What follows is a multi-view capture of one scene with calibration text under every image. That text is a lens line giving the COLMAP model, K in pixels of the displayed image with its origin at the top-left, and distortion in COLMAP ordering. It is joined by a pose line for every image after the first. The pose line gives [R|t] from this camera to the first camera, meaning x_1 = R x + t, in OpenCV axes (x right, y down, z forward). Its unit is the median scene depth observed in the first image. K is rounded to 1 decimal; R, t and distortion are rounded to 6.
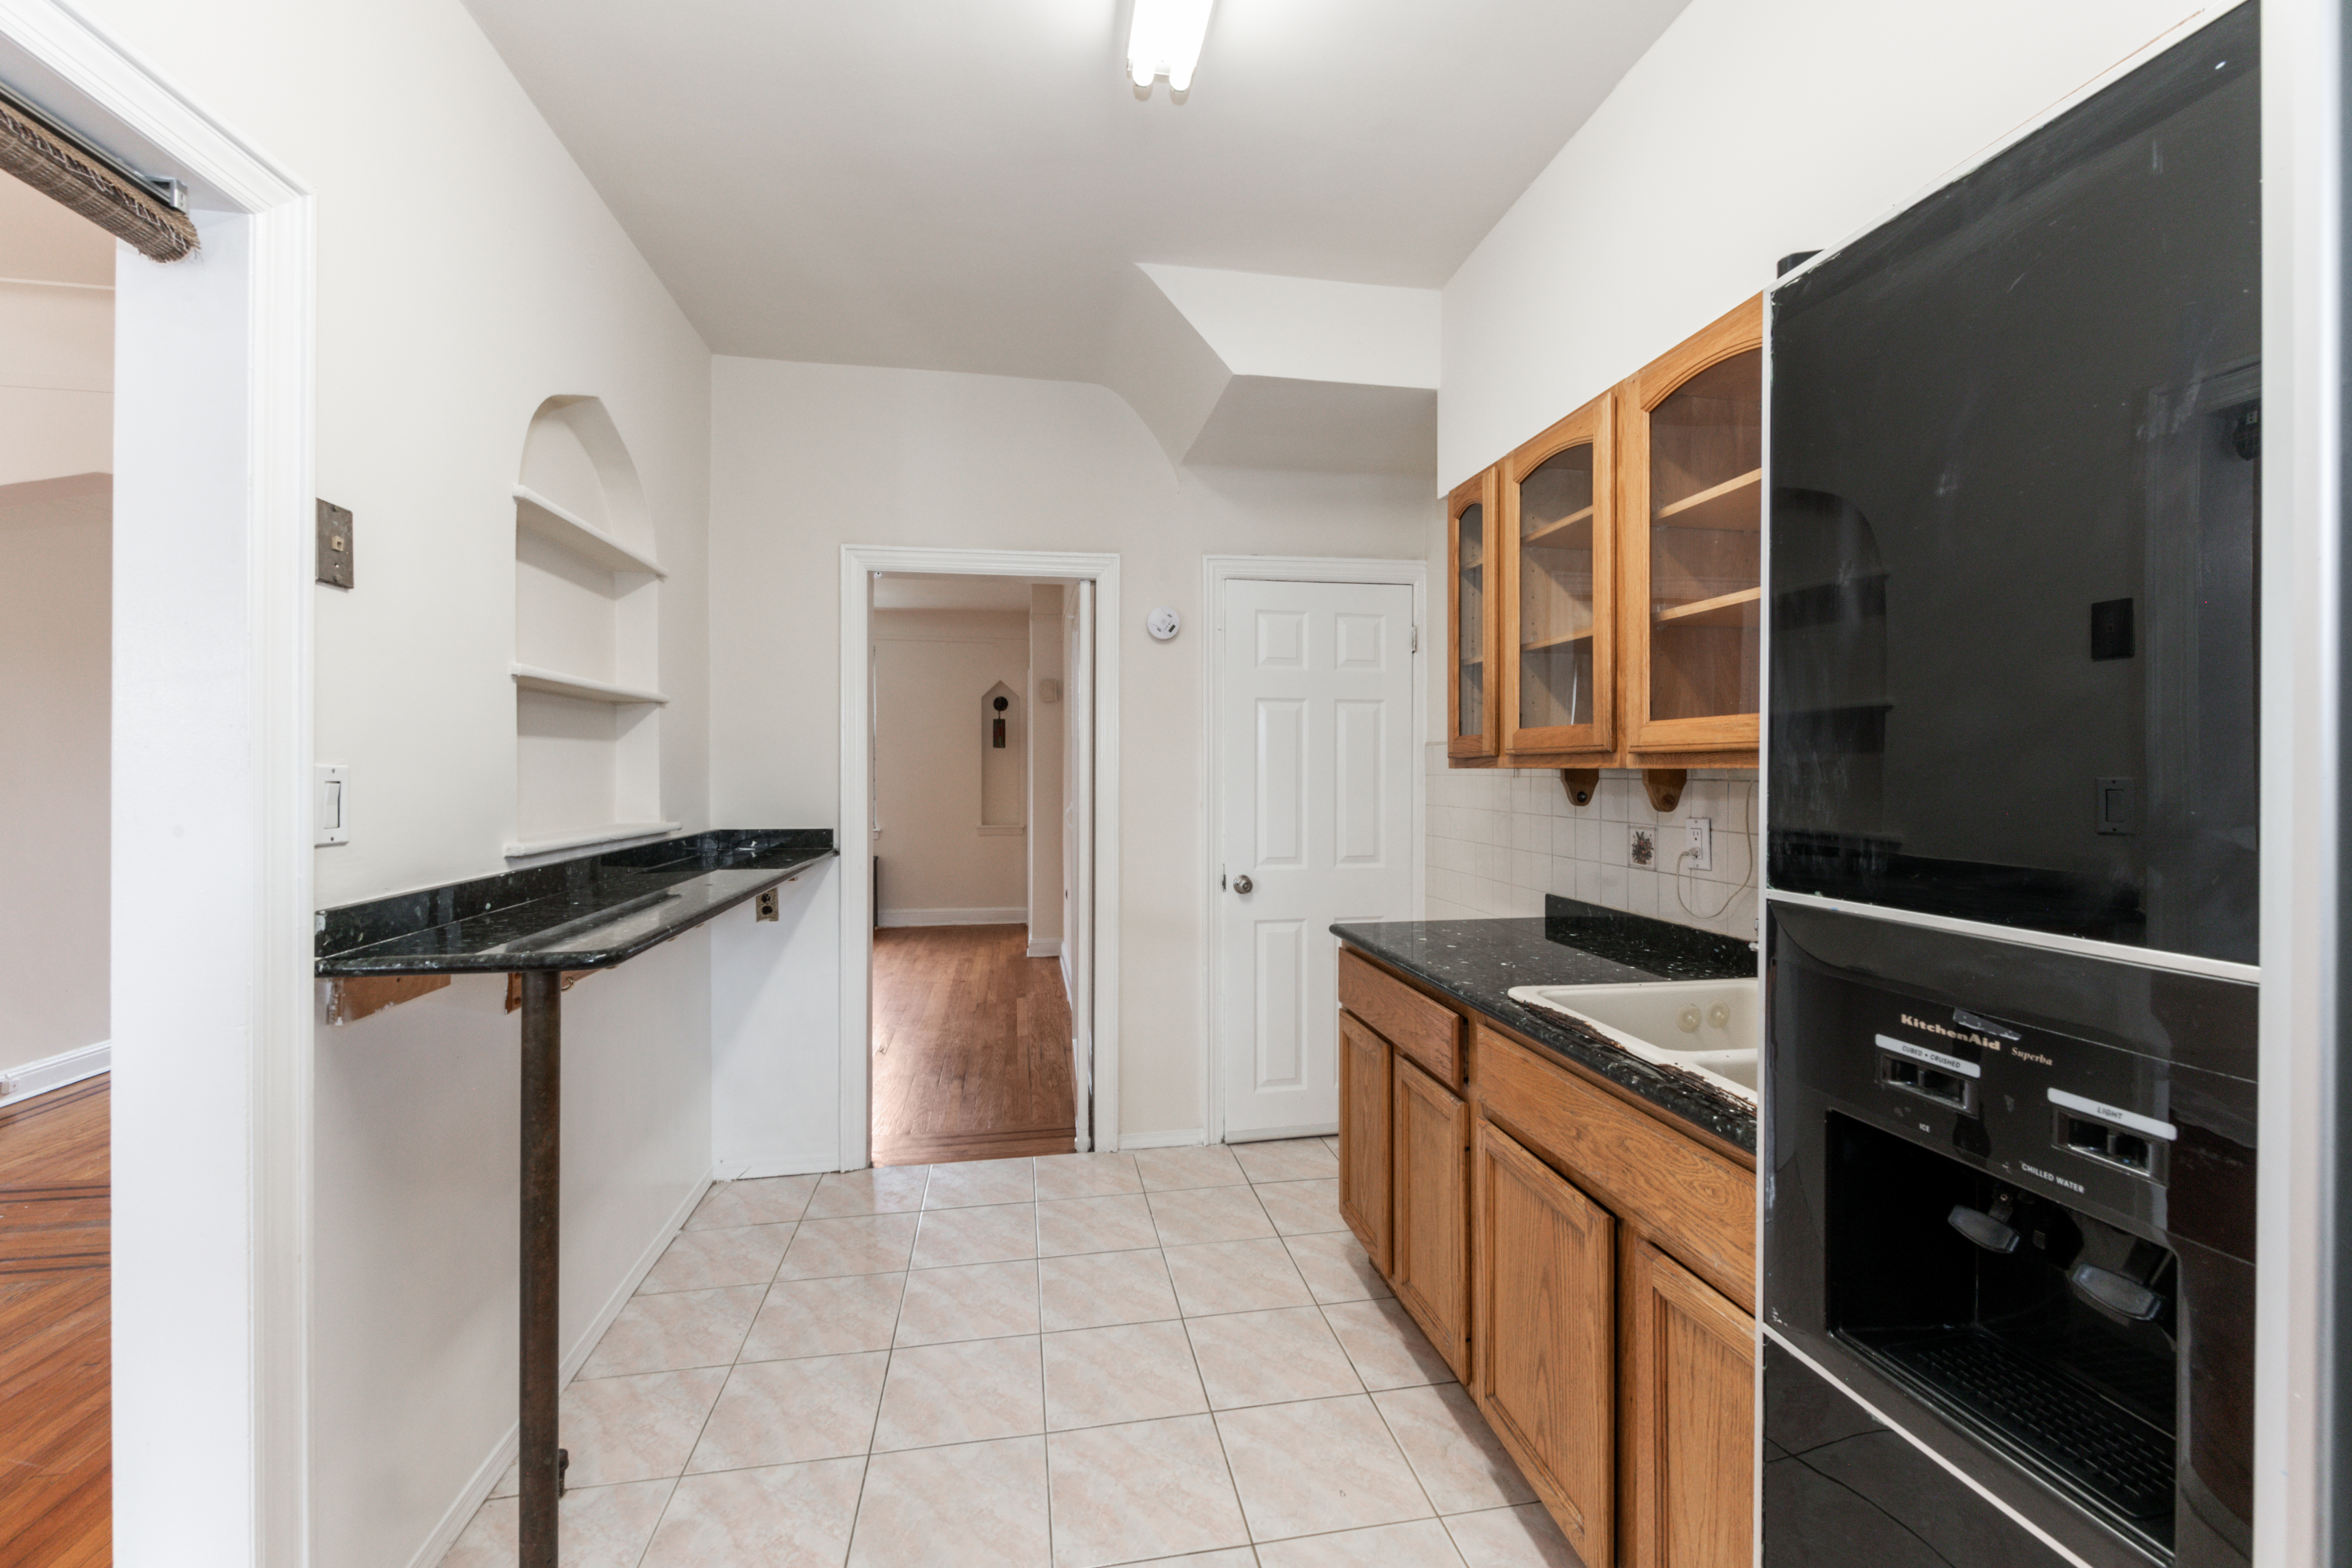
lens RADIAL K [[961.9, 0, 1185.3], [0, 961.9, 769.1], [0, 0, 1]] dist [0.008661, -0.004867]
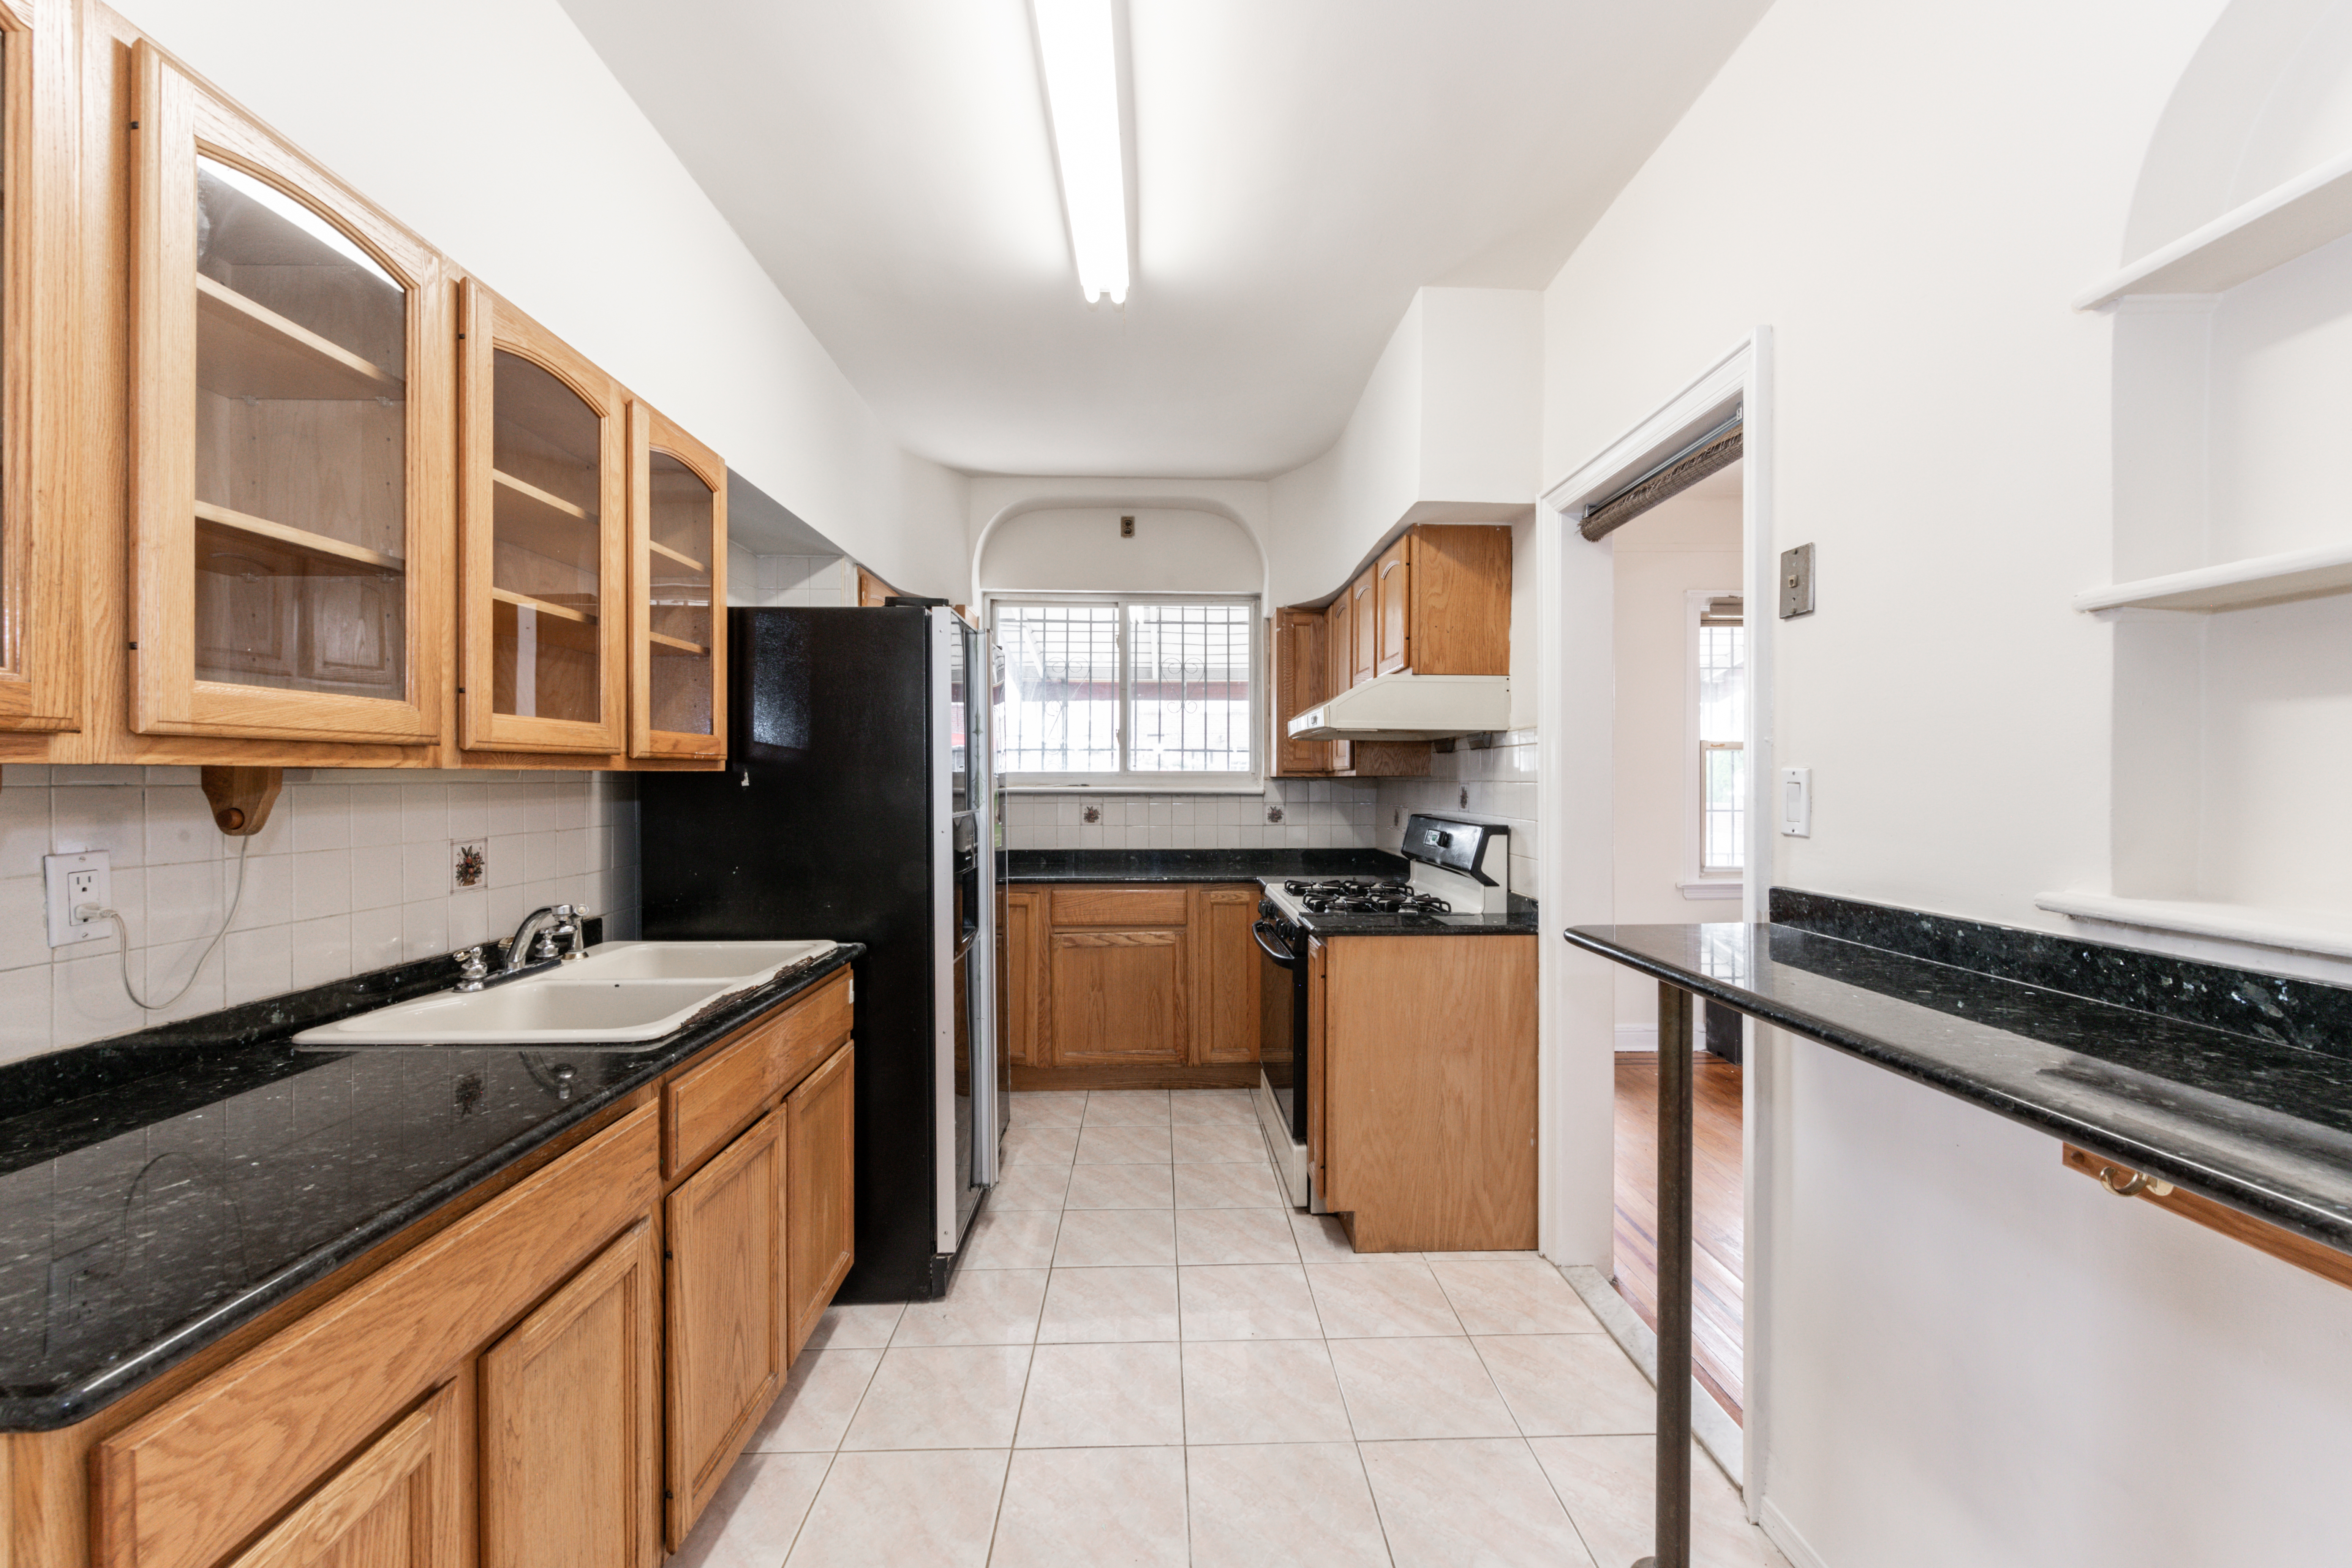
lens RADIAL K [[961.9, 0, 1190.2], [0, 961.9, 780.9], [0, 0, 1]] dist [0.008661, -0.004867]
pose [[-0.991169, -0.005494, 0.132493, -0.231370], [-0.004887, 0.999976, 0.004900, 0.002171], [-0.132517, 0.004209, -0.991172, 1.627838]]
